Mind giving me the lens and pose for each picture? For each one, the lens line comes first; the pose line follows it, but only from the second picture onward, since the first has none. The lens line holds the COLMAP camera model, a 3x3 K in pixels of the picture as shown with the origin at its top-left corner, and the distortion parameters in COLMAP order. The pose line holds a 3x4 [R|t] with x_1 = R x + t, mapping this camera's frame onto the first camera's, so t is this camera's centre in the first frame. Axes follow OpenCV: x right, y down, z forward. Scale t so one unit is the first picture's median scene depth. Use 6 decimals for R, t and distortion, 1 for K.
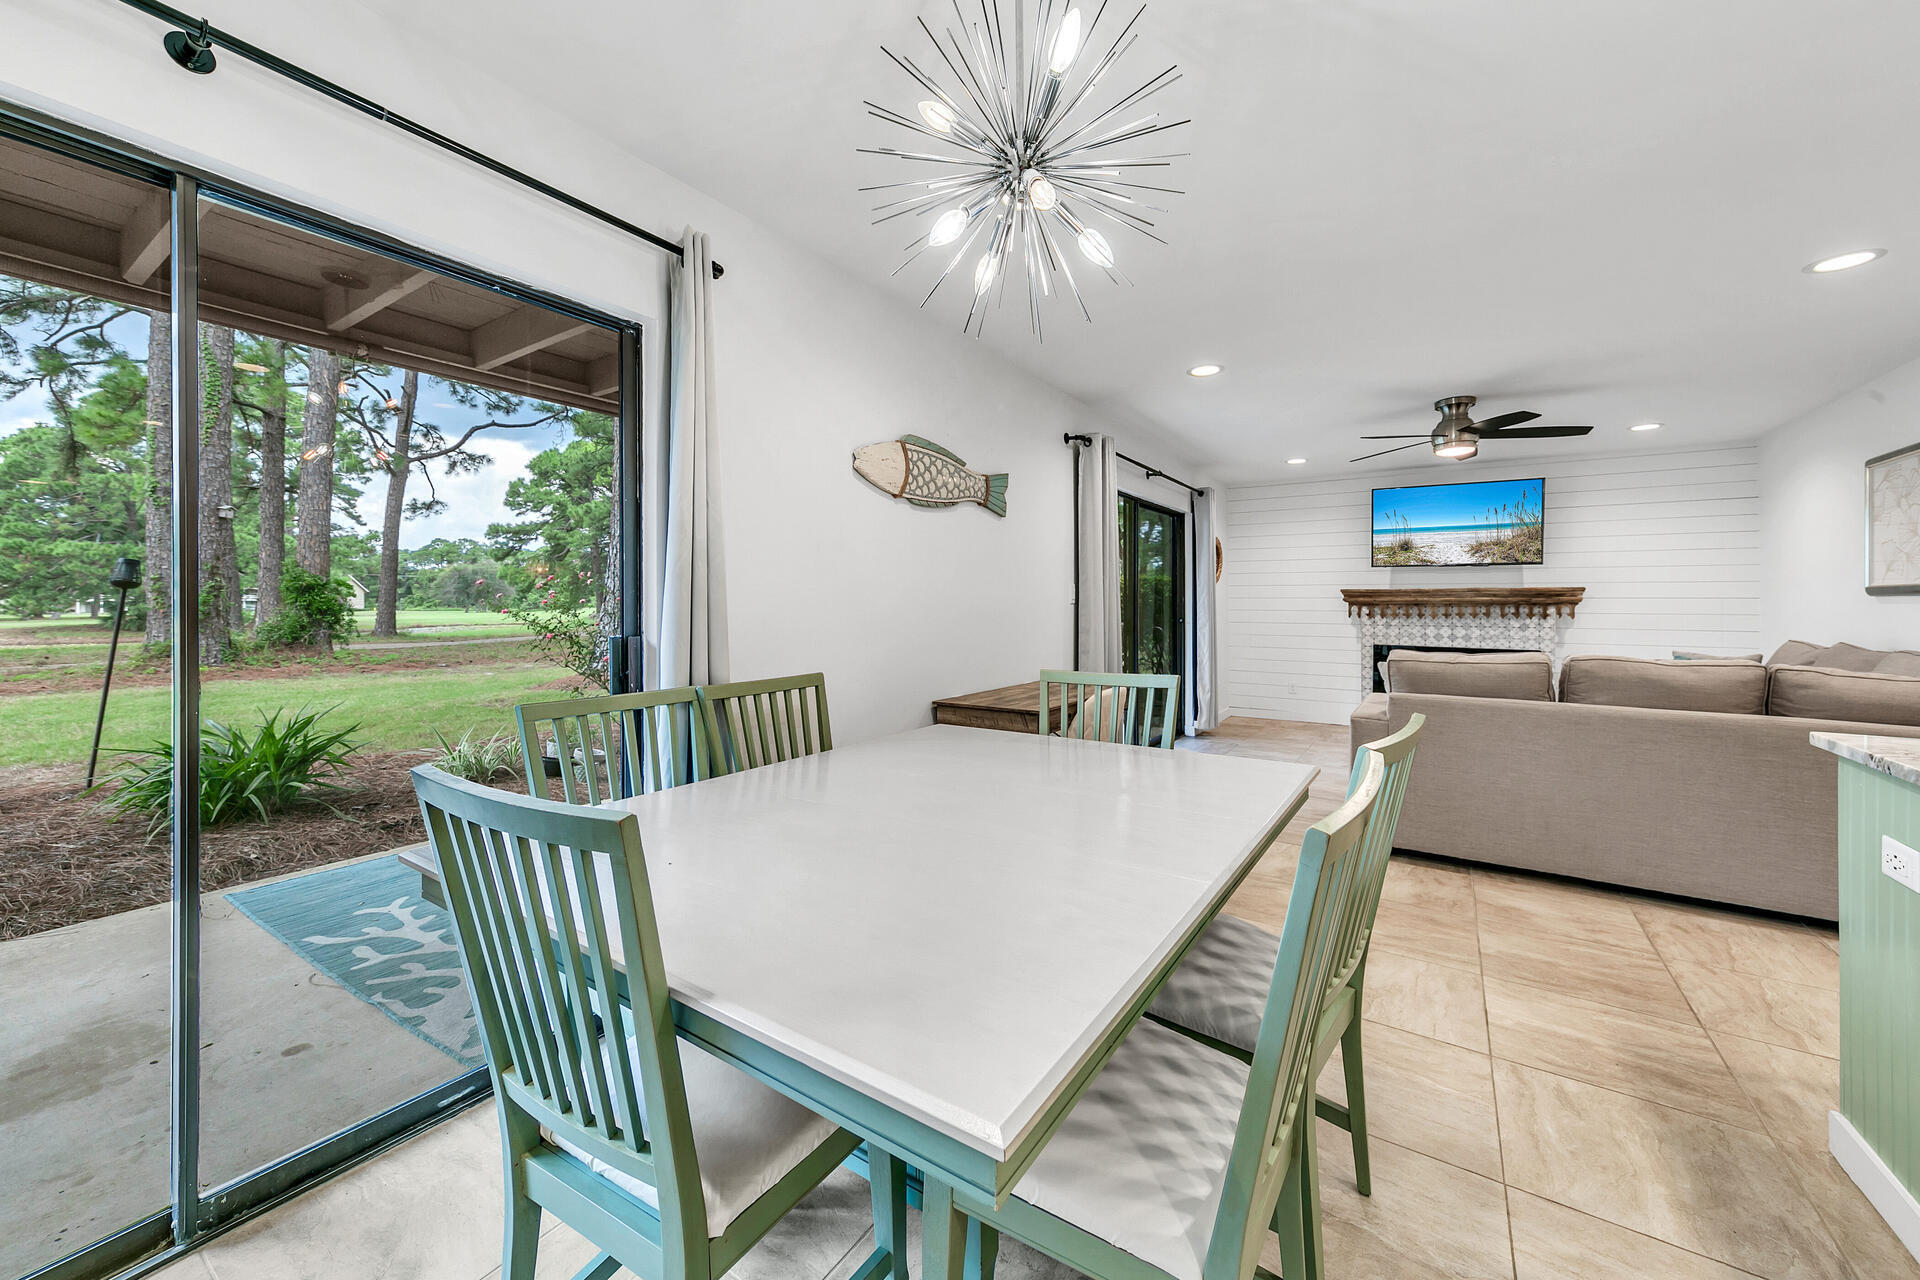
lens RADIAL K [[727.1, 0, 958.5], [0, 727.1, 604.3], [0, 0, 1]] dist [0.006694, -0.000789]
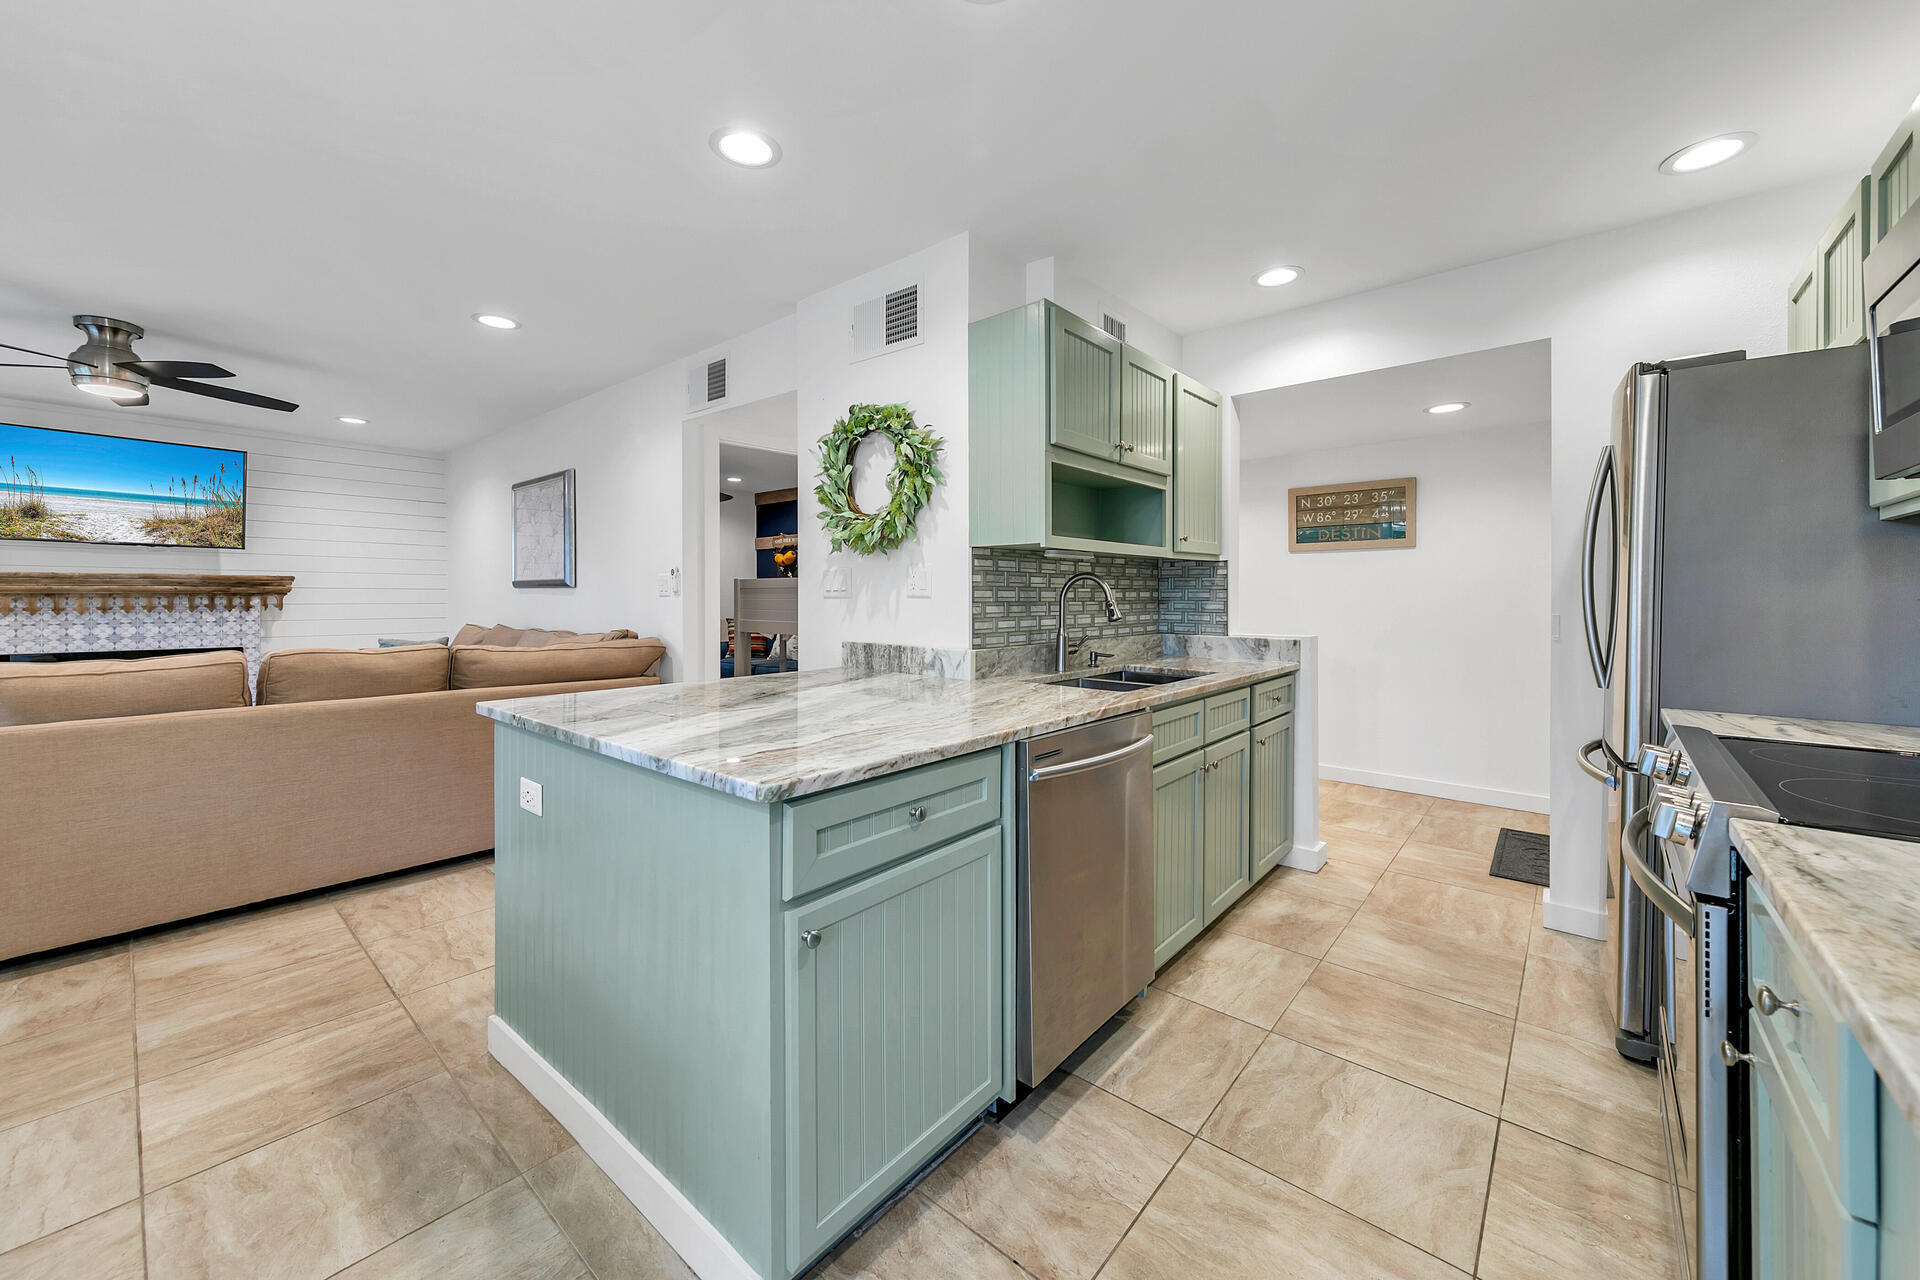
lens RADIAL K [[727.1, 0, 963.2], [0, 727.1, 598.0], [0, 0, 1]] dist [0.006694, -0.000789]
pose [[0.125355, -0.003979, 0.992104, 0.040874], [0.000114, 0.999992, 0.003996, 0.000728], [-0.992112, -0.000388, 0.125354, 0.032675]]
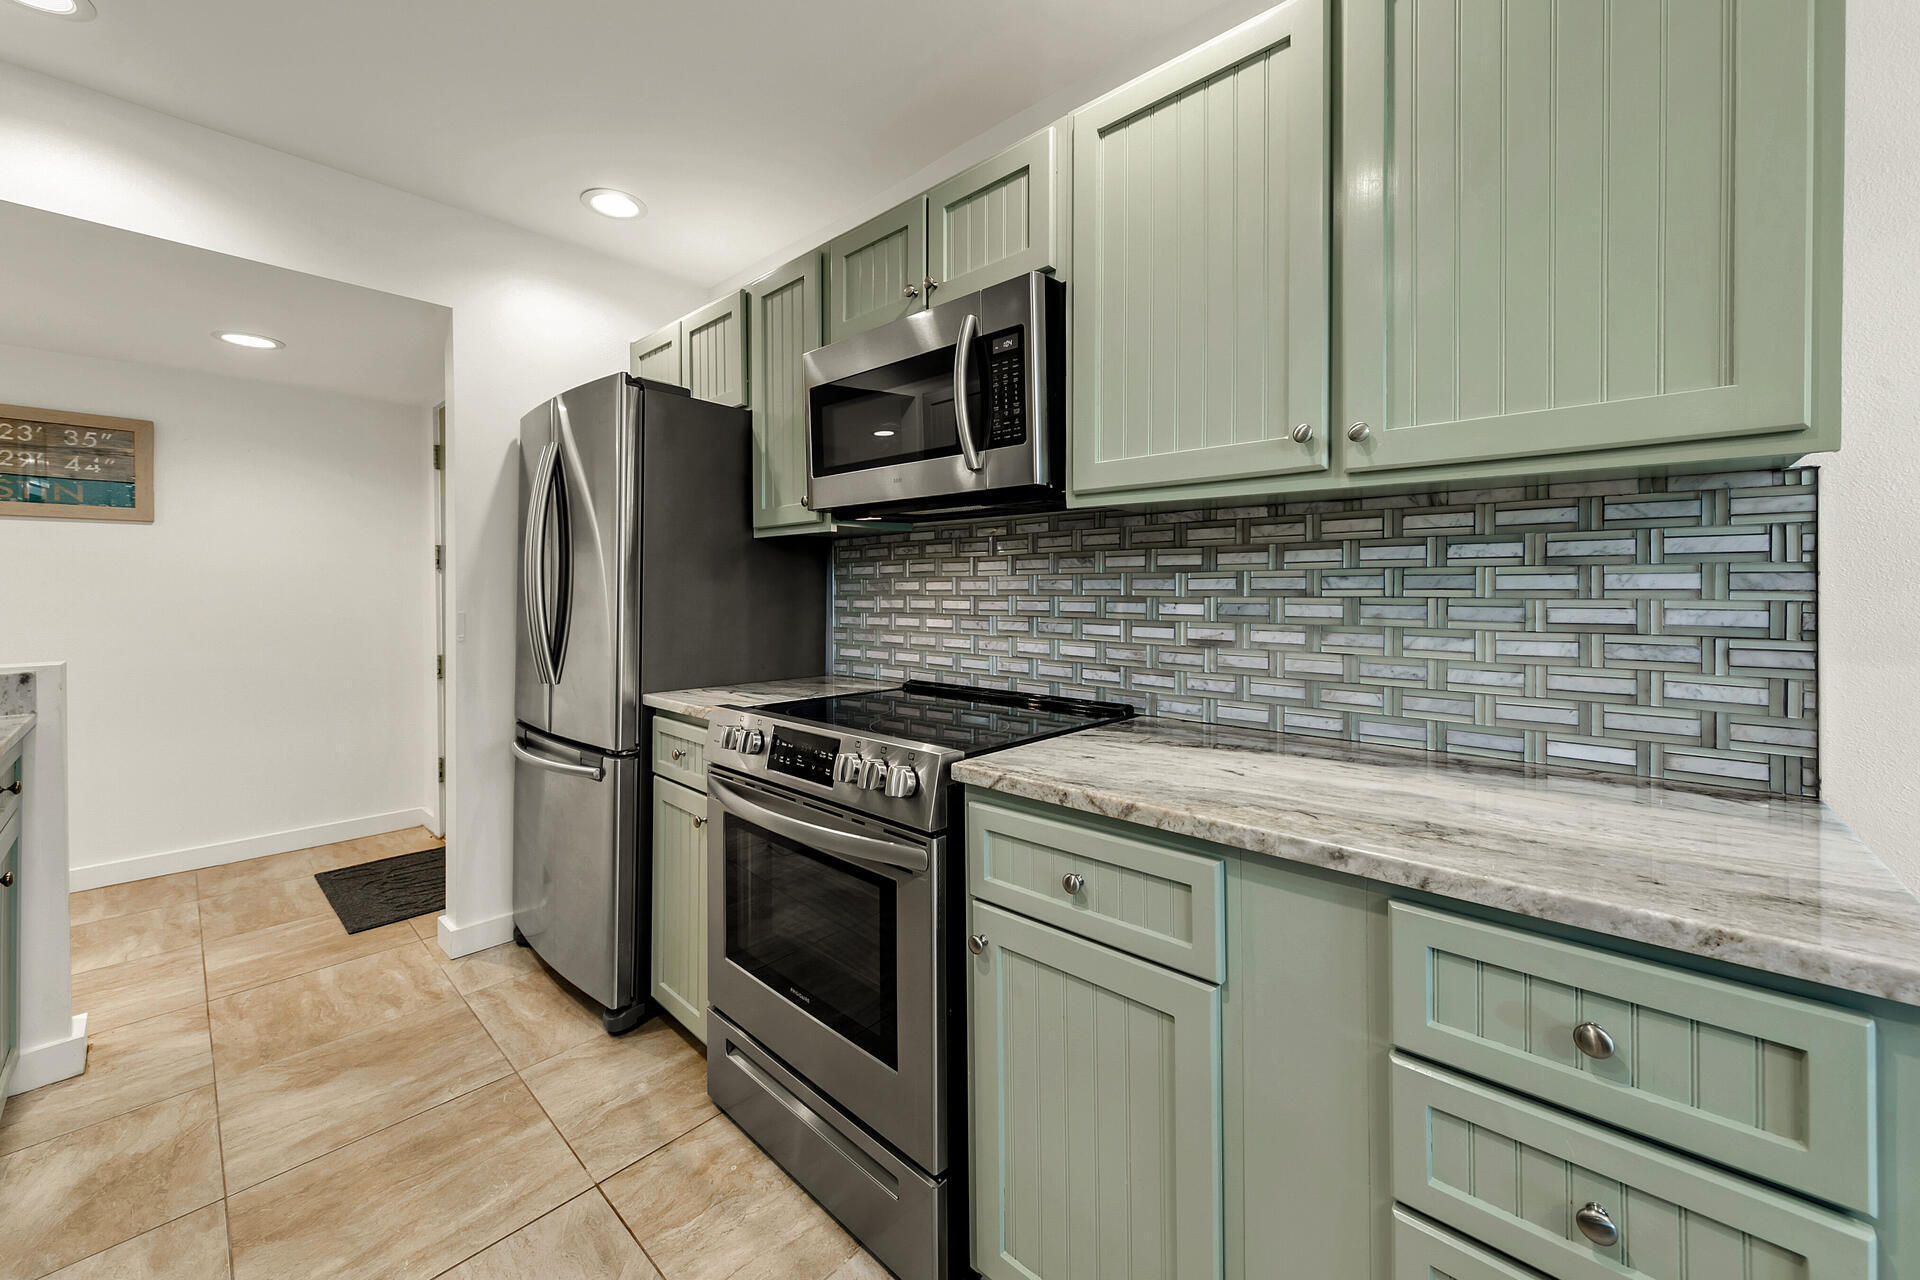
lens RADIAL K [[727.1, 0, 962.9], [0, 727.1, 593.2], [0, 0, 1]] dist [0.006694, -0.000789]
pose [[-0.986530, 0.000794, 0.163580, 0.234219], [0.001307, 0.999995, 0.003024, 0.001111], [-0.163576, 0.003197, -0.986526, 0.106656]]
